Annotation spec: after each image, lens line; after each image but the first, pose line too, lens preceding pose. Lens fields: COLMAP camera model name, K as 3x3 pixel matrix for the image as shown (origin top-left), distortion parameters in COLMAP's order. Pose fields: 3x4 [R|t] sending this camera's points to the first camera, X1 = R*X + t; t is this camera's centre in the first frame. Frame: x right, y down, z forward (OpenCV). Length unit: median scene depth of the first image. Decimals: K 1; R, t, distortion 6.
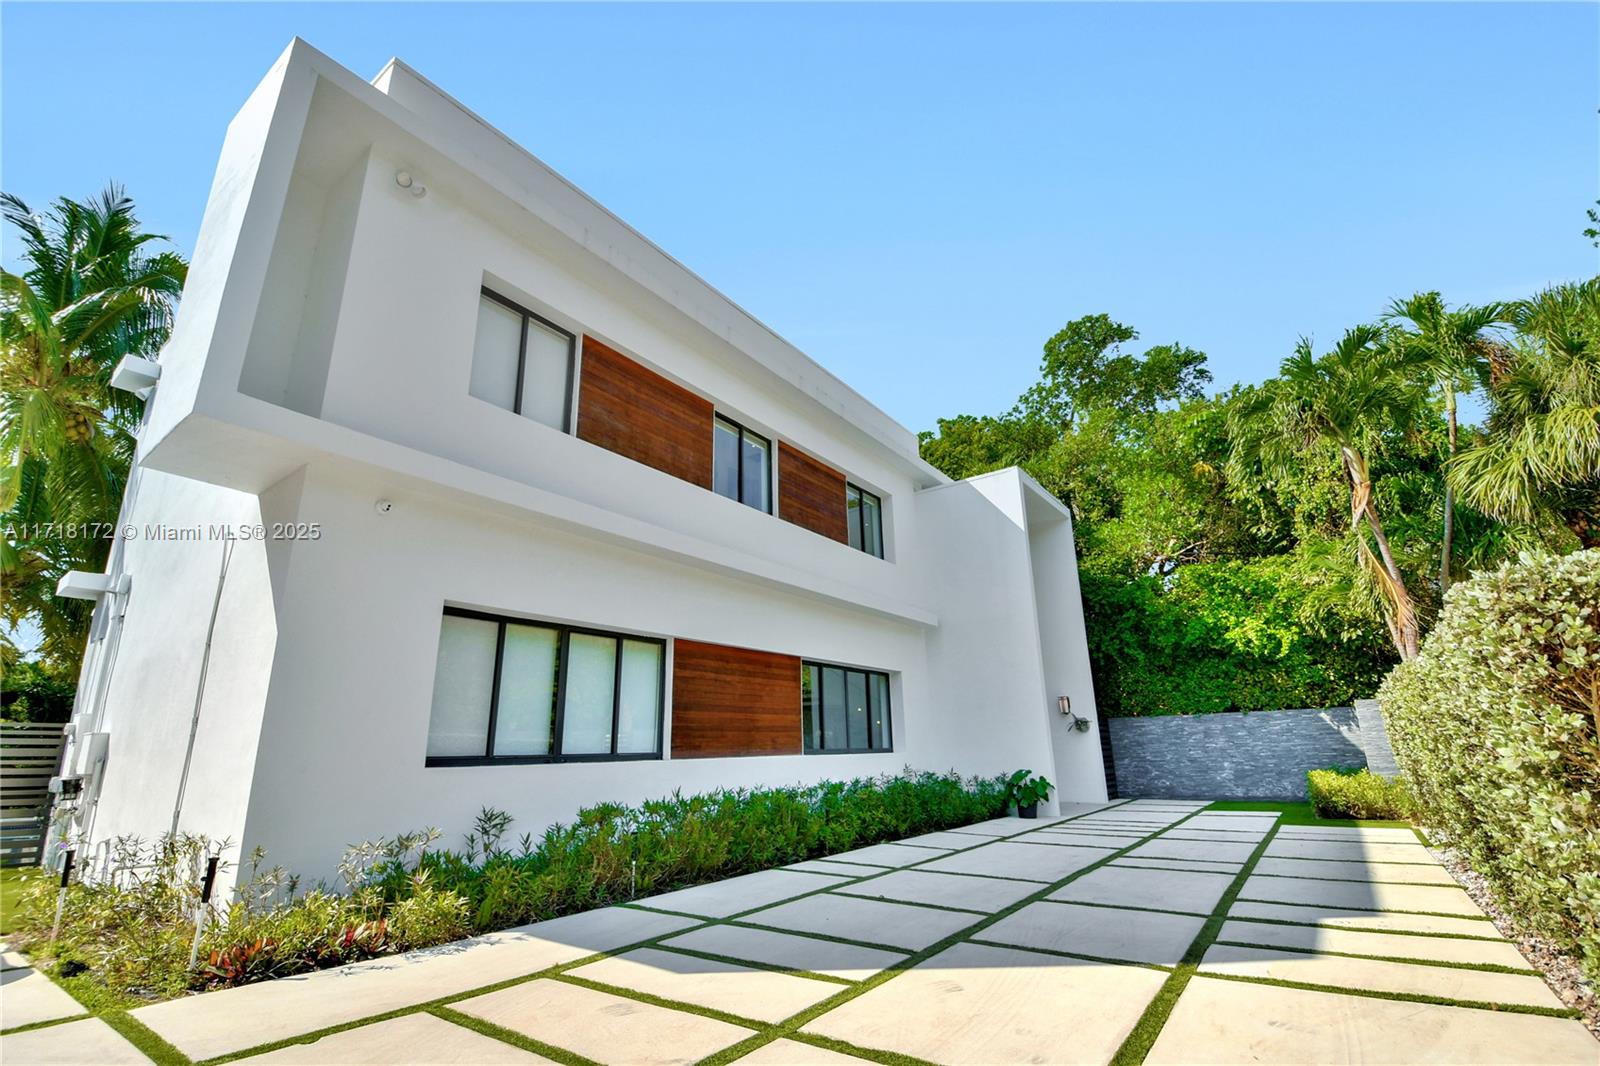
lens RADIAL K [[710.9, 0, 805.7], [0, 710.9, 556.9], [0, 0, 1]] dist [0.002481, -0.010903]
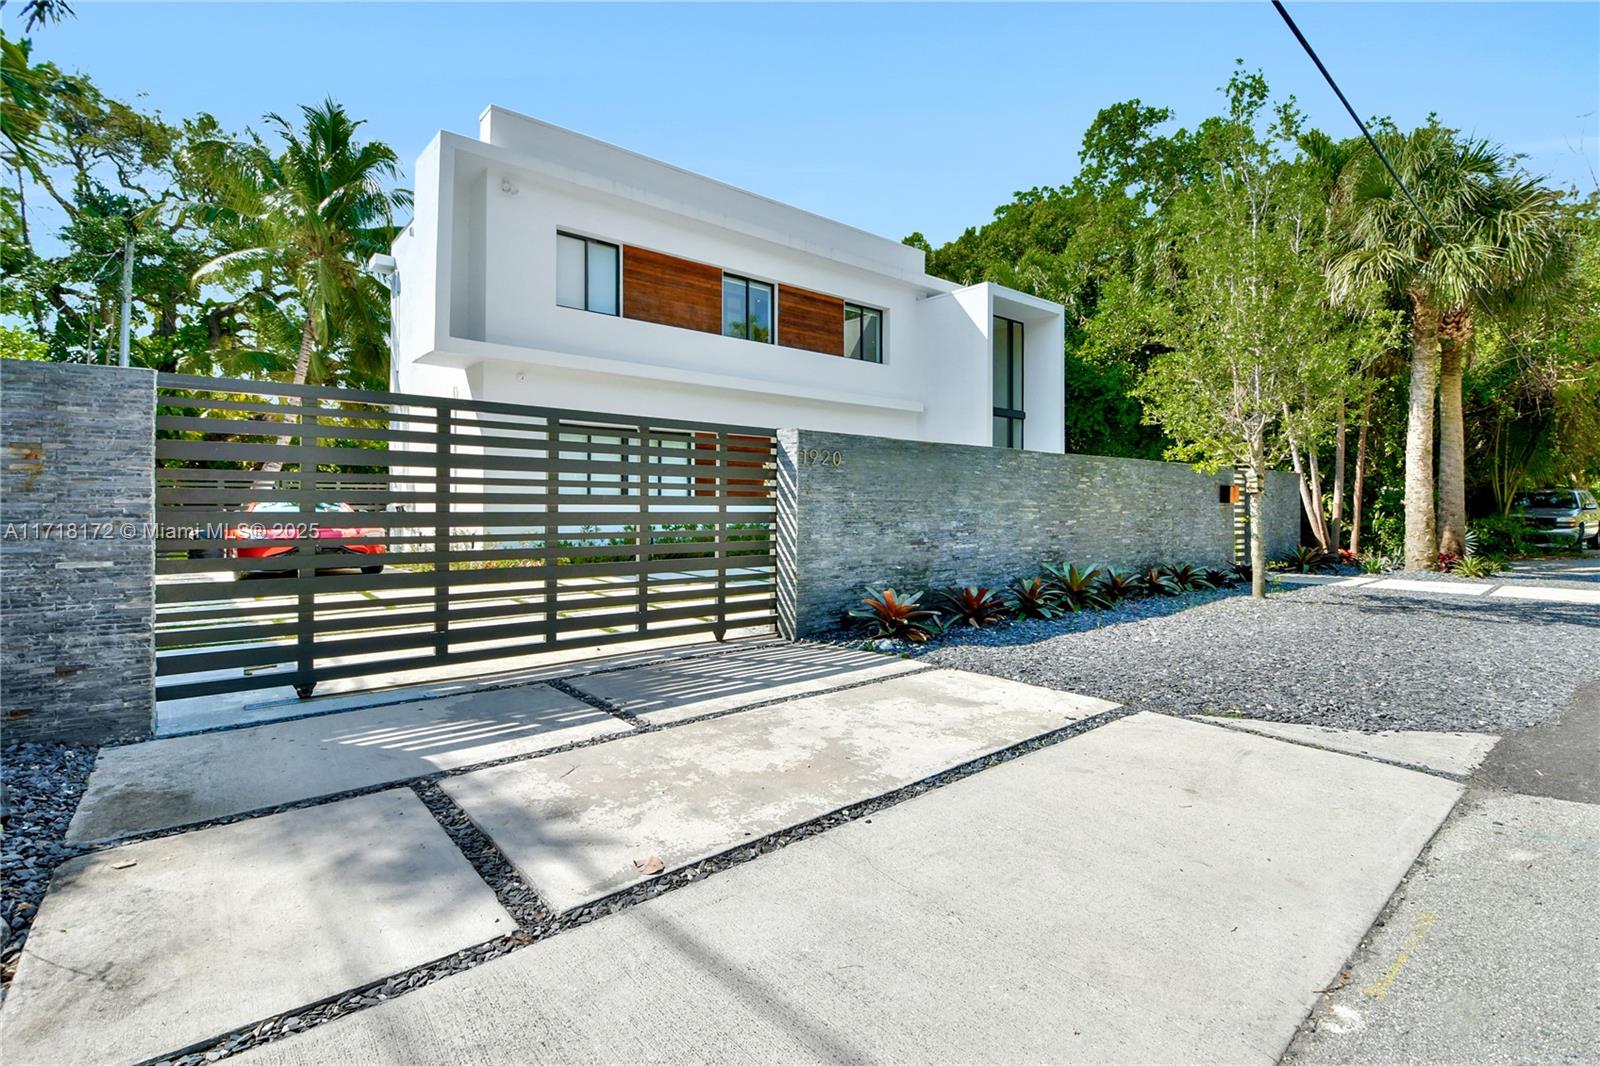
lens RADIAL K [[734.2, 0, 793.8], [0, 734.2, 532.4], [0, 0, 1]] dist [-0.054632, -0.000042]
pose [[0.969598, 0.028773, -0.243005, 0.338399], [0.048137, 0.951232, 0.304698, -0.133087], [0.239921, -0.307132, 0.920928, -0.422410]]
